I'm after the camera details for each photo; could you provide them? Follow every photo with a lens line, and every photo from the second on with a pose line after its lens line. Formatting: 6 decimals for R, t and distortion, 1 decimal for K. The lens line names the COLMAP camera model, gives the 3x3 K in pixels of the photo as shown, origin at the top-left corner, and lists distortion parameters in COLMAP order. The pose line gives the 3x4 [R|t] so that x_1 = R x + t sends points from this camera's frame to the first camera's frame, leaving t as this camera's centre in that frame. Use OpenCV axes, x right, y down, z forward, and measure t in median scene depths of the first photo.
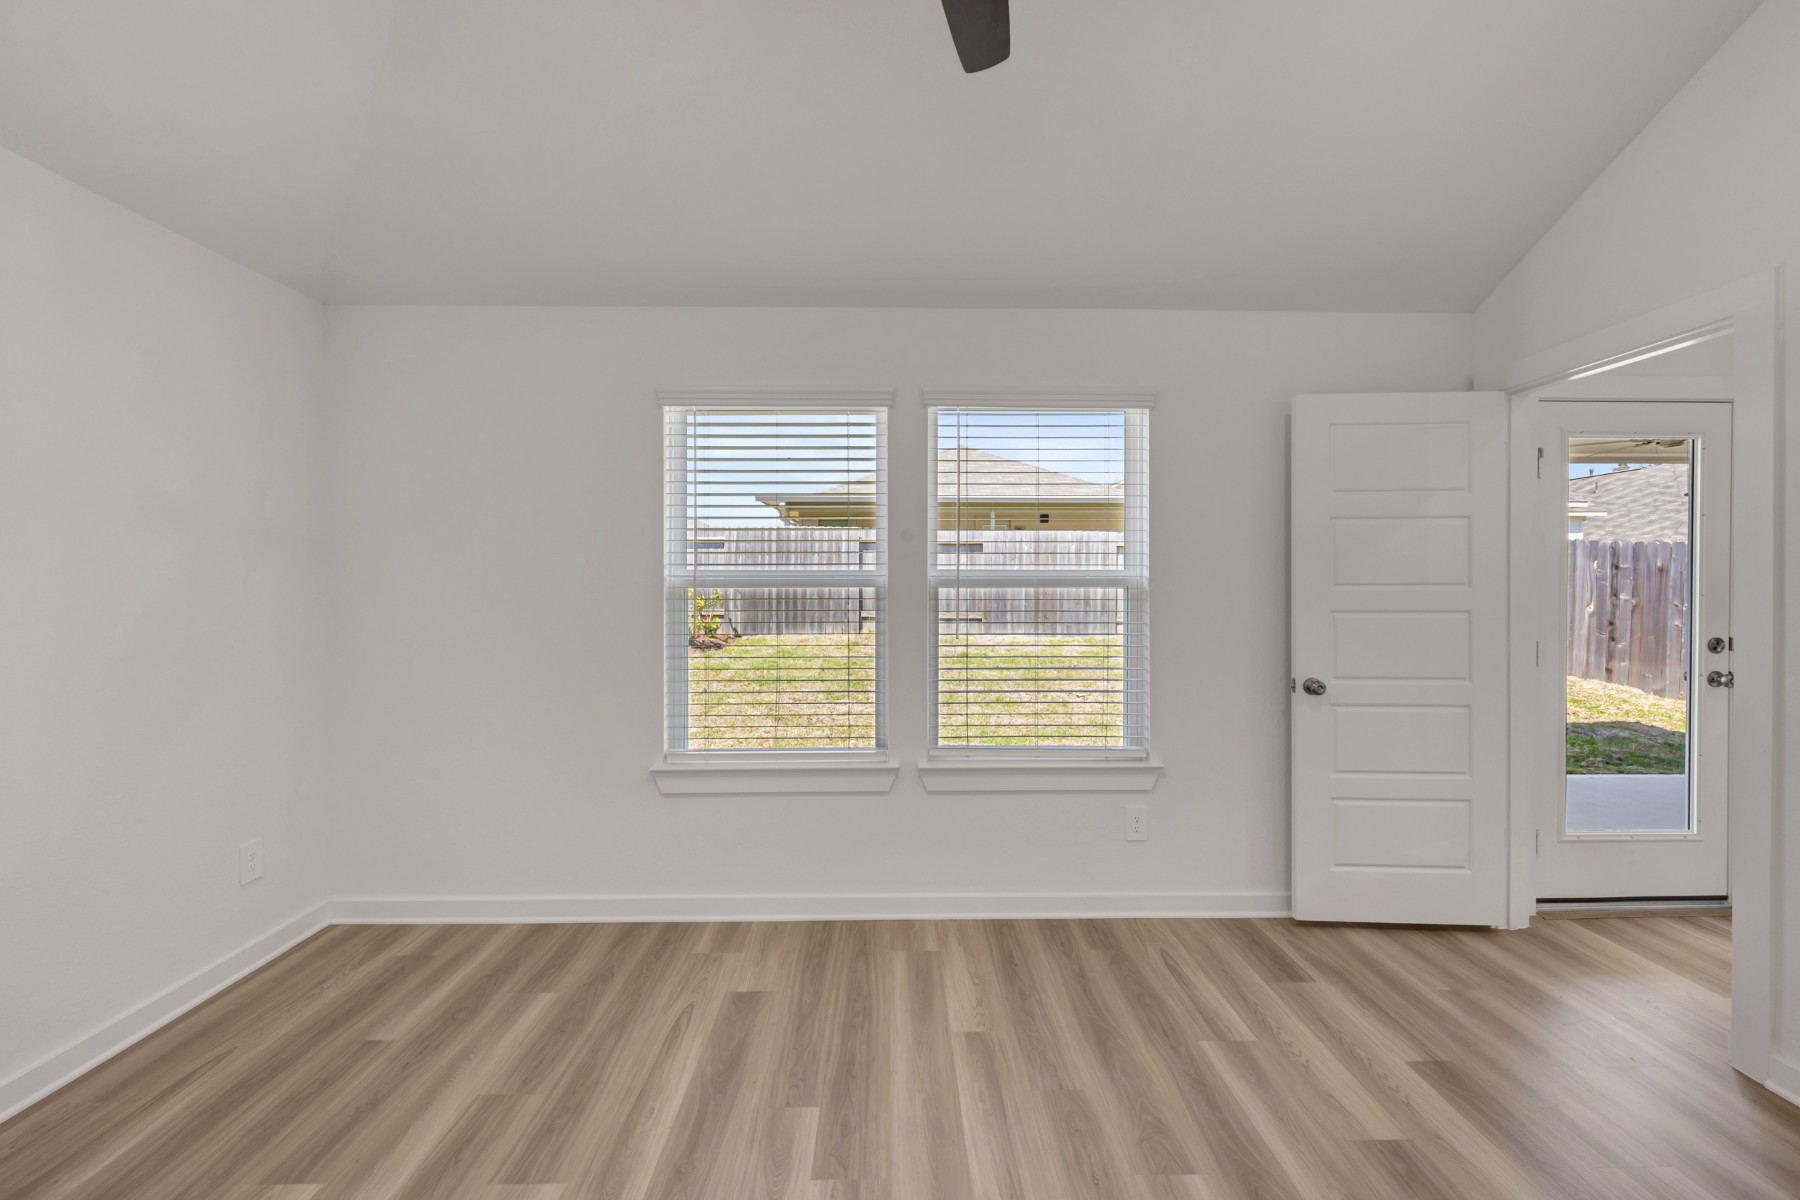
lens RADIAL K [[712.8, 0, 905.3], [0, 712.8, 588.1], [0, 0, 1]] dist [-0.000237, -0.000066]
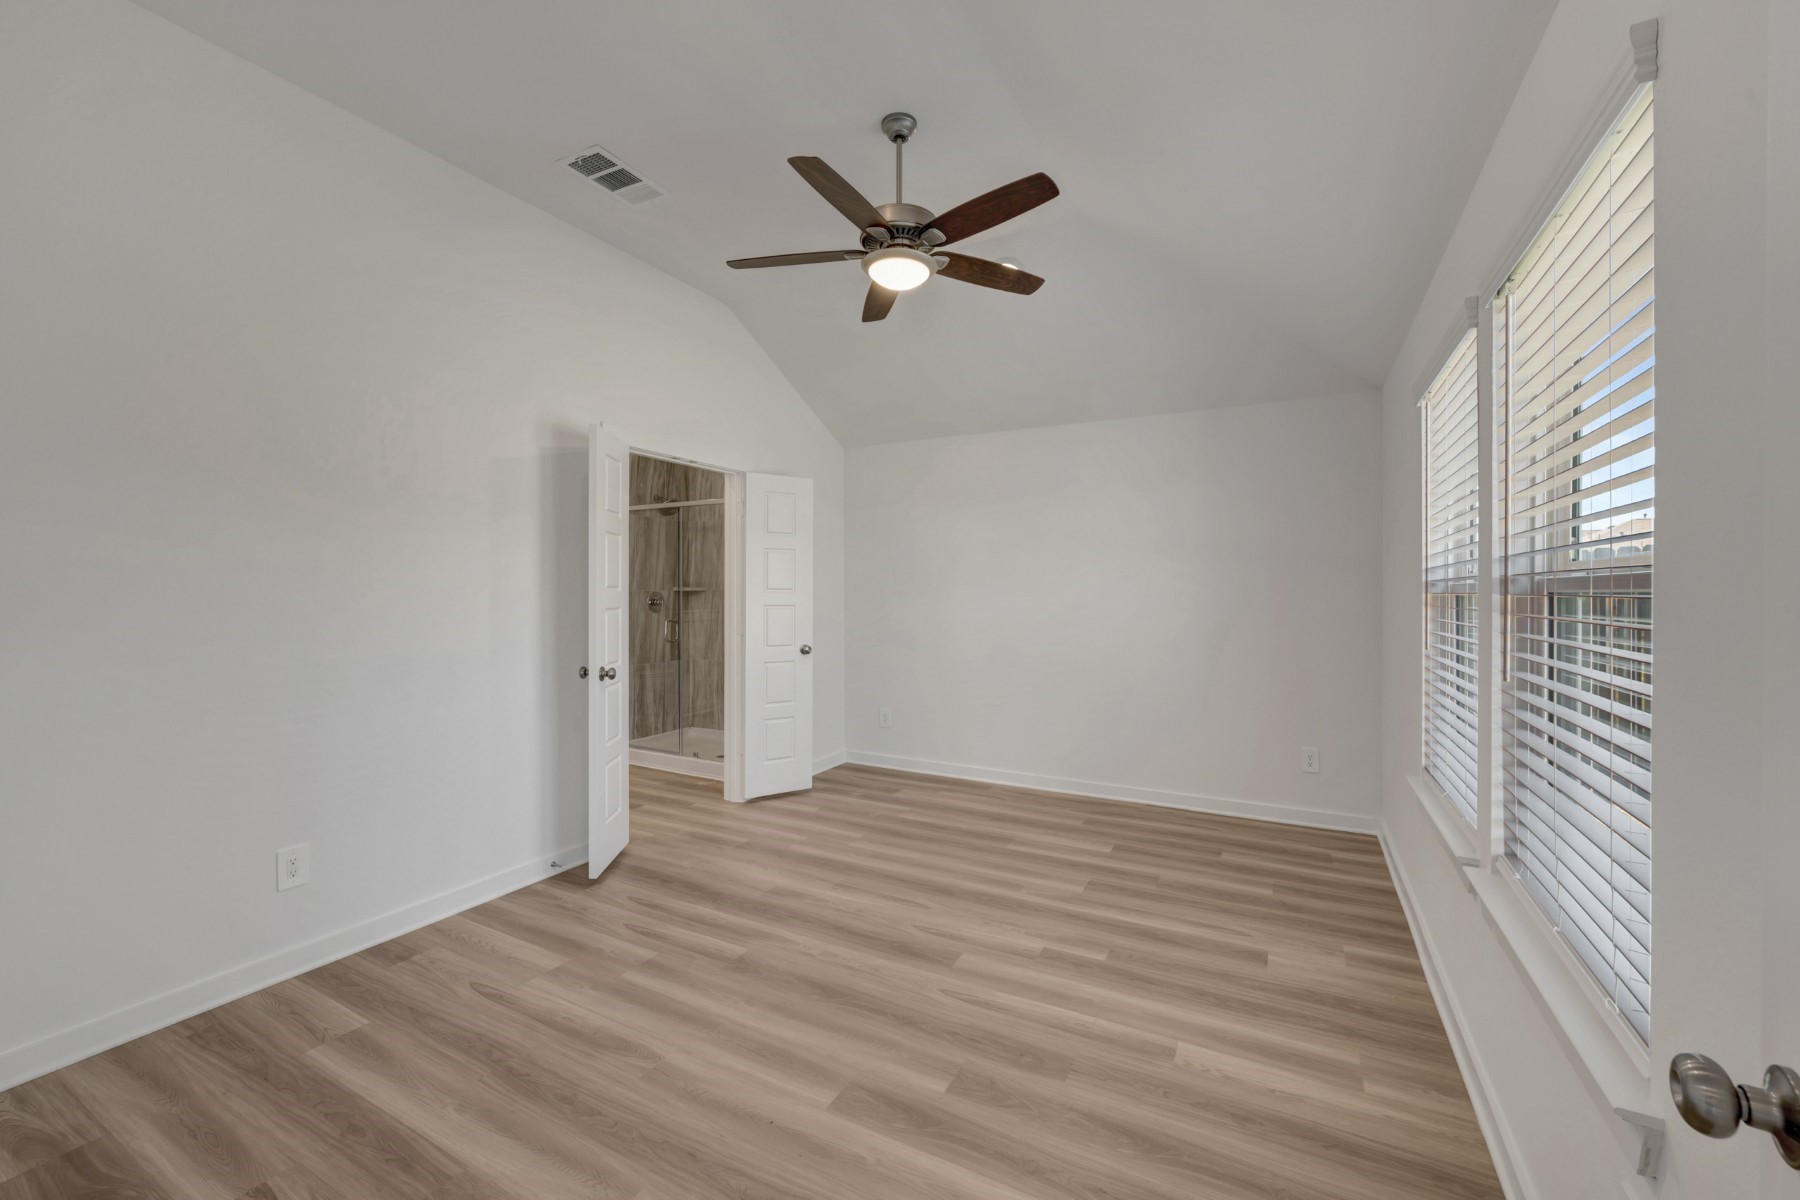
lens RADIAL K [[712.8, 0, 905.3], [0, 712.8, 588.1], [0, 0, 1]] dist [-0.000237, -0.000066]
pose [[-0.498564, -0.005798, -0.866834, 1.108436], [-0.002545, 0.999983, -0.005226, -0.000983], [0.866849, -0.000400, -0.498570, 1.157086]]
